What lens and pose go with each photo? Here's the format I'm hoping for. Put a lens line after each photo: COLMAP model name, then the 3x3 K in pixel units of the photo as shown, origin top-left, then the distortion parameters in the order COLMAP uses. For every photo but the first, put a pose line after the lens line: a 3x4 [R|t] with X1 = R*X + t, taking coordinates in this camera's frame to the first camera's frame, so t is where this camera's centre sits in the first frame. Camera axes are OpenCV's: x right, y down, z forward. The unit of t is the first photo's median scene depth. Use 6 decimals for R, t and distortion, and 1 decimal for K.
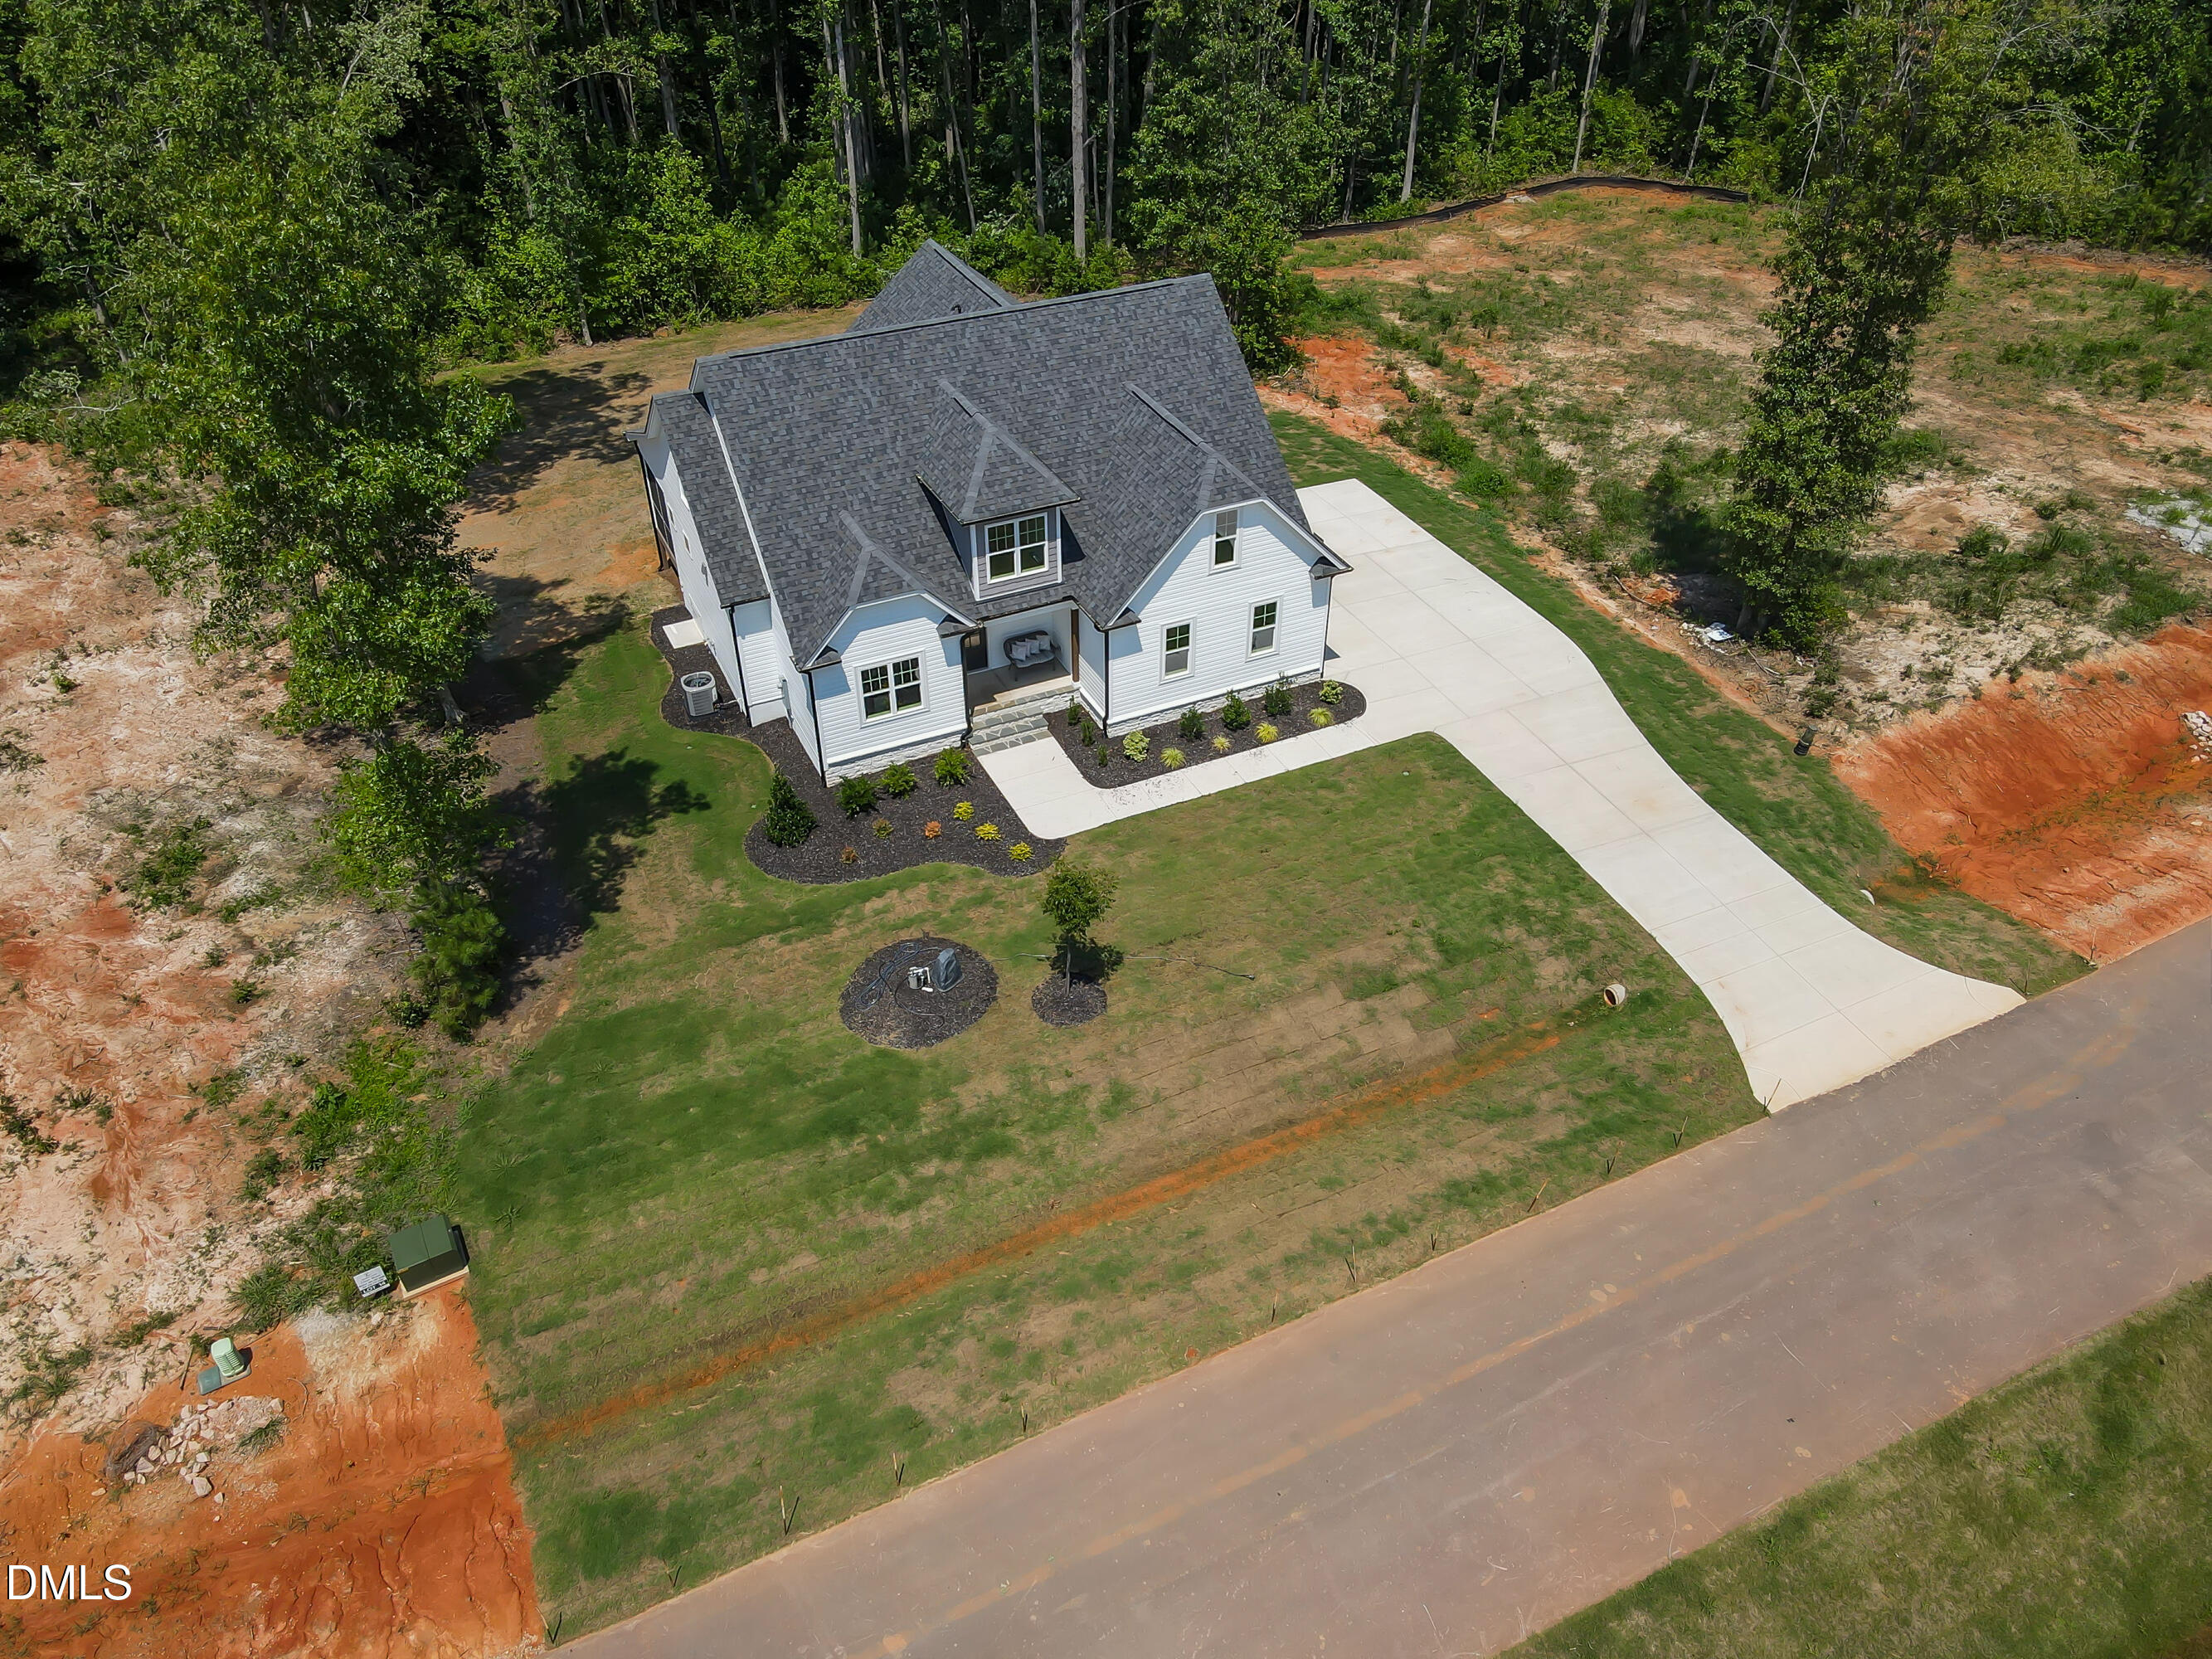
lens RADIAL K [[1658.4, 0, 1121.2], [0, 1658.4, 810.3], [0, 0, 1]] dist [0.011776, 0.005350]
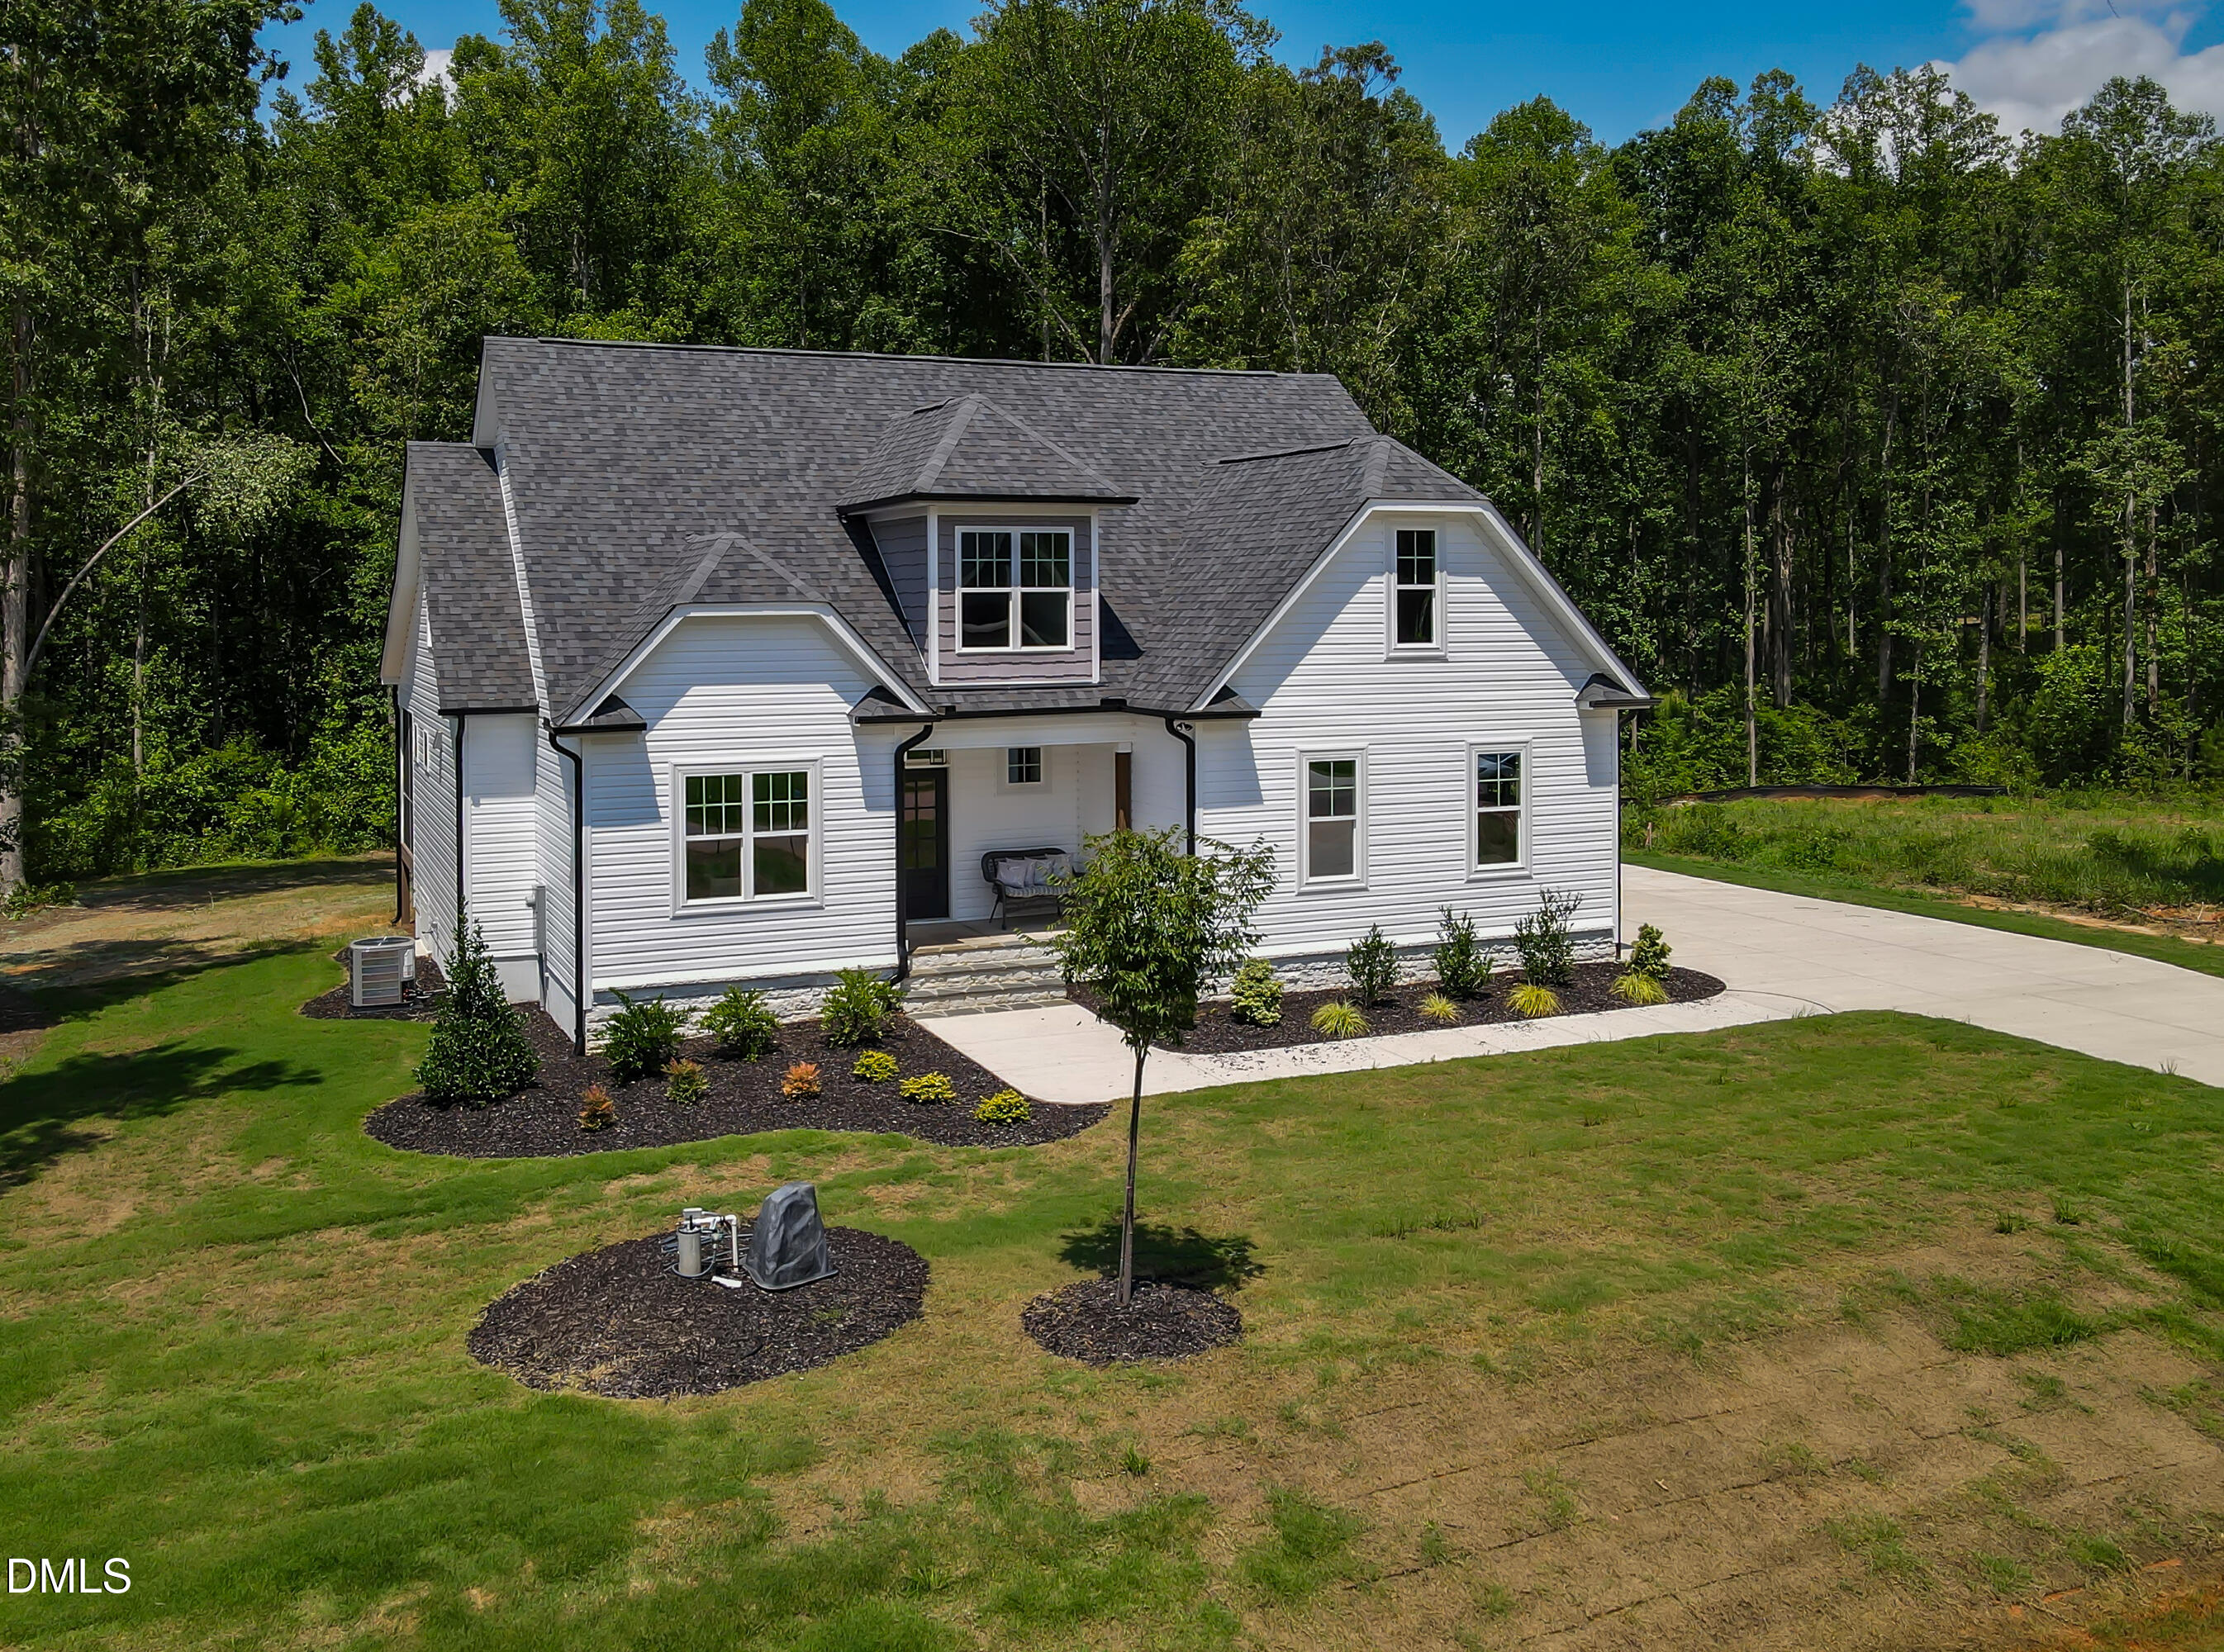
lens RADIAL K [[1936.9, 0, 1017.8], [0, 1936.9, 569.2], [0, 0, 1]] dist [0.000669, 0.010804]
pose [[0.998249, -0.008150, -0.058587, -0.026088], [-0.029467, 0.790295, -0.612017, 0.207434], [0.051290, 0.612672, 0.788671, 0.511156]]
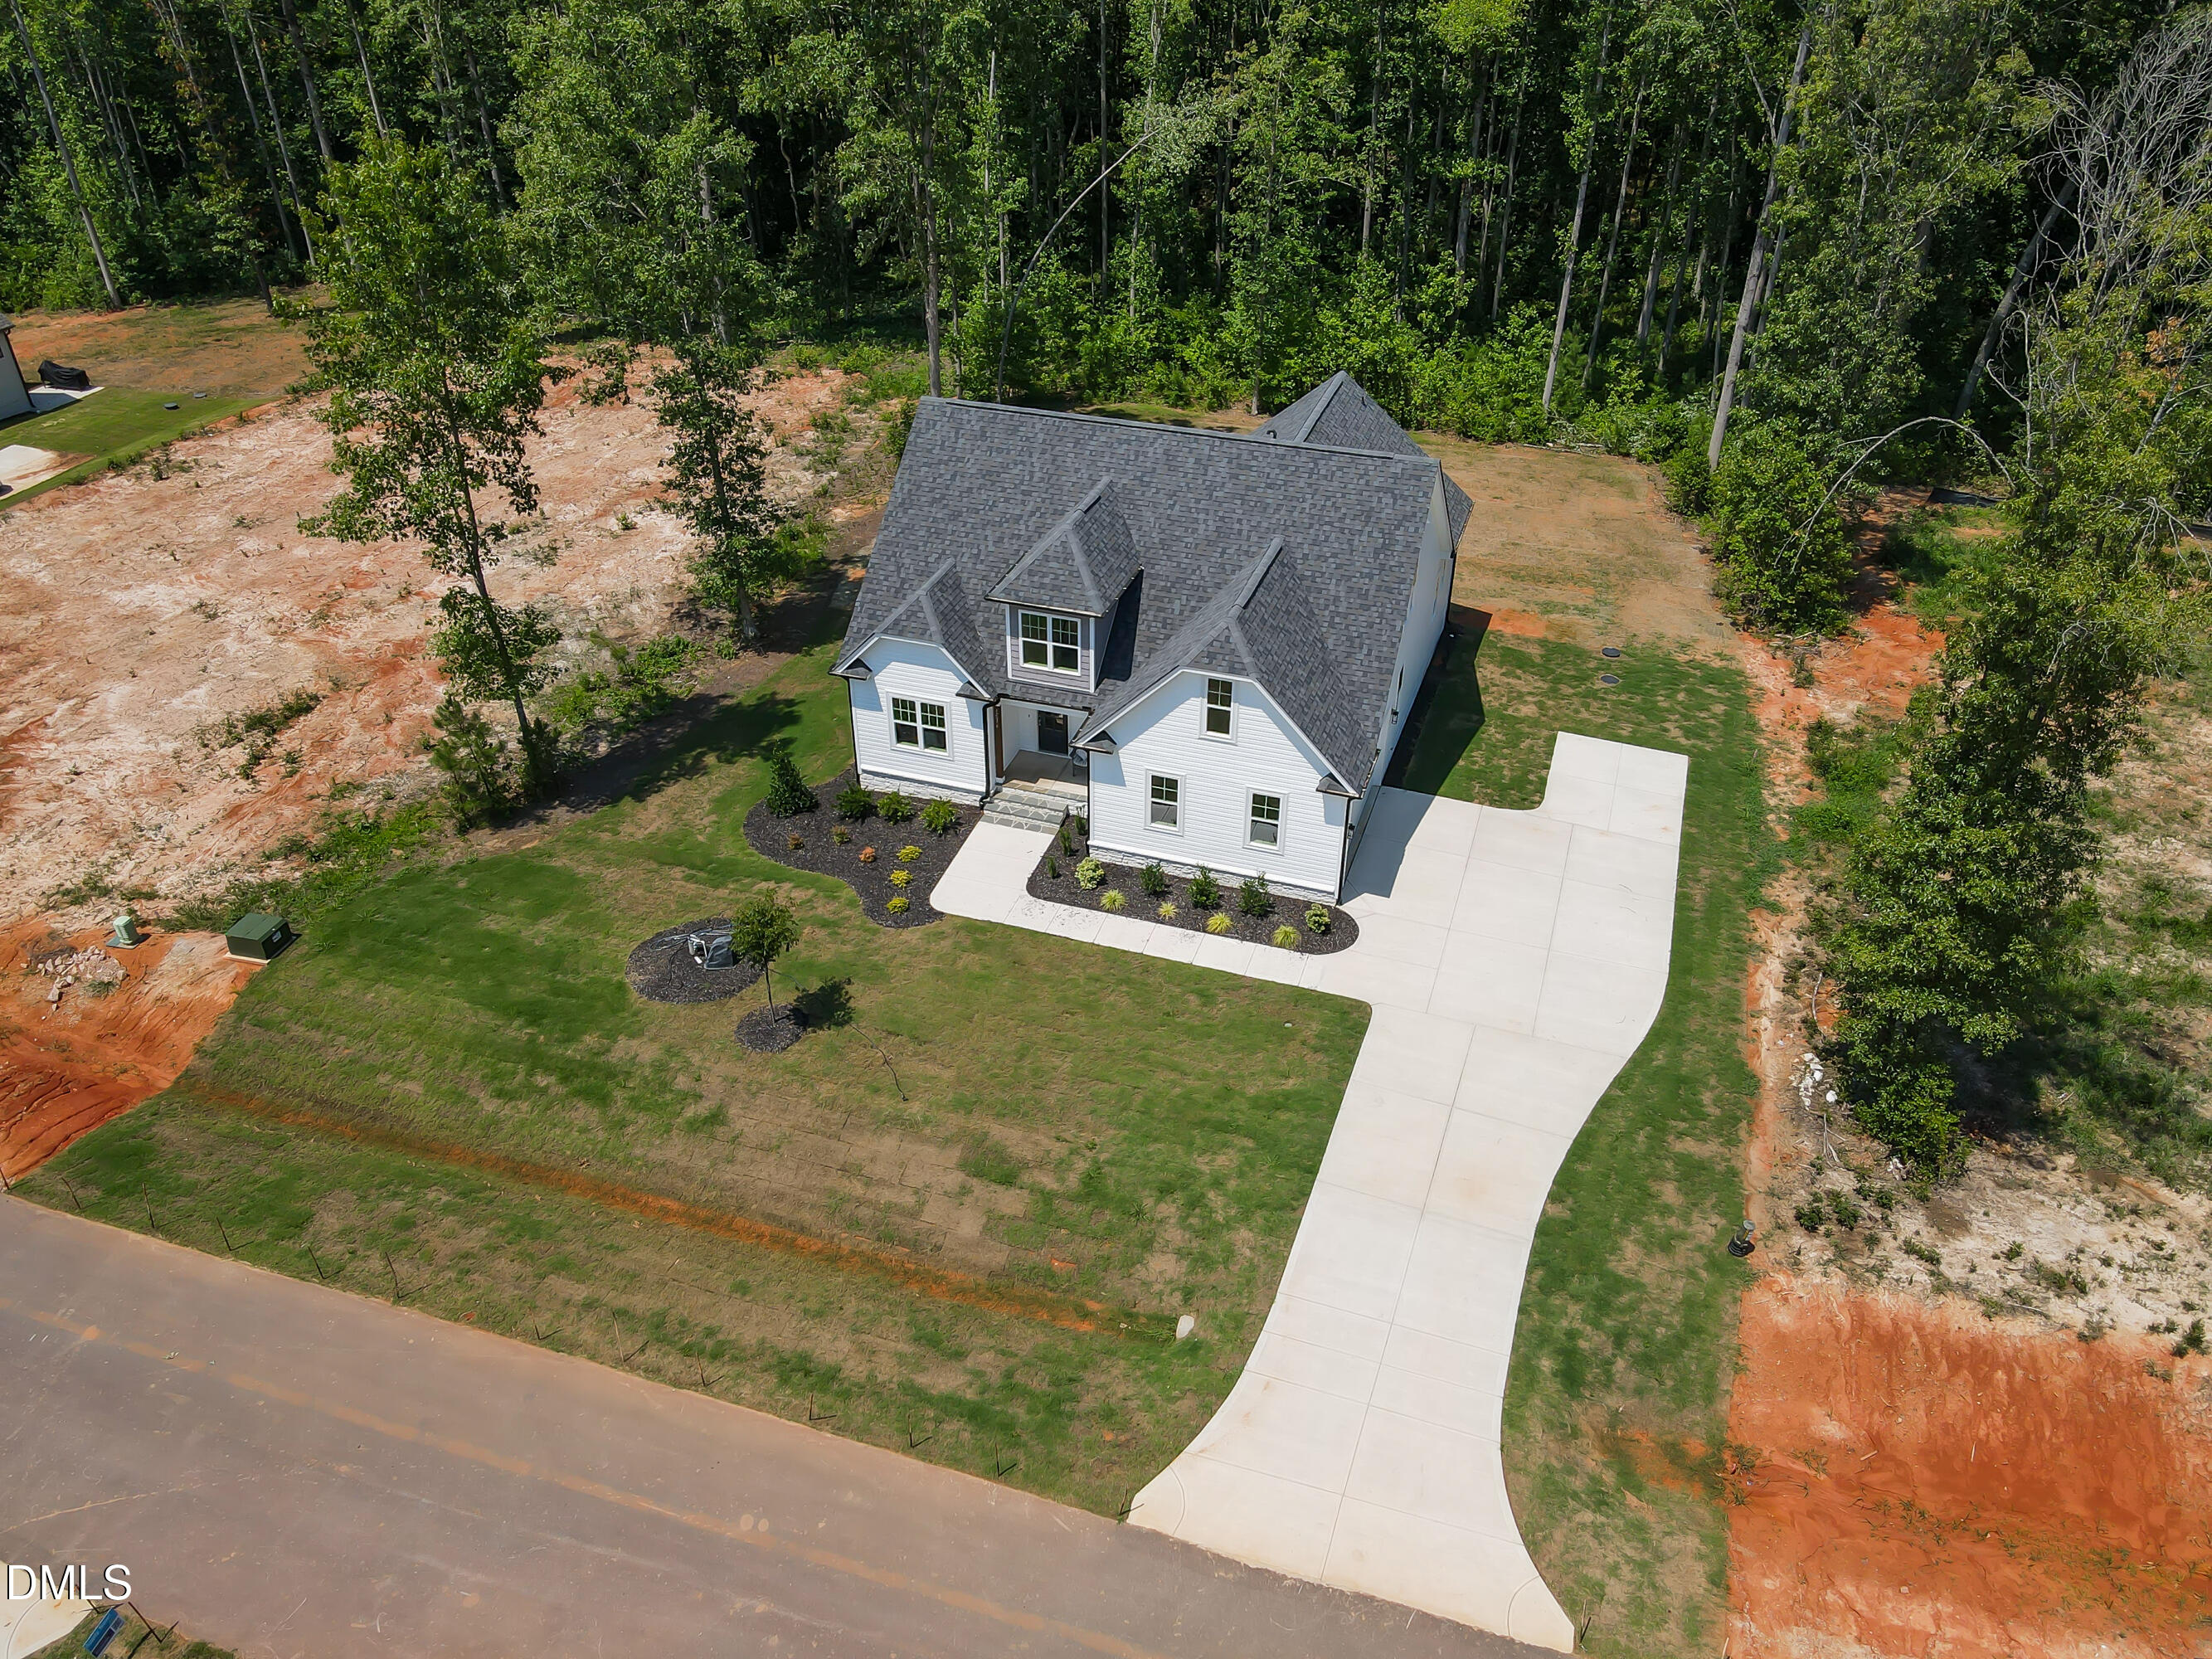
lens RADIAL K [[1634.6, 0, 1106.0], [0, 1634.6, 829.5], [0, 0, 1]] dist [0.012490, 0.011259]
pose [[0.714562, 0.393029, -0.578731, 0.582938], [-0.422328, 0.901861, 0.091023, -0.159138], [0.557710, 0.179373, 0.810423, 0.223661]]
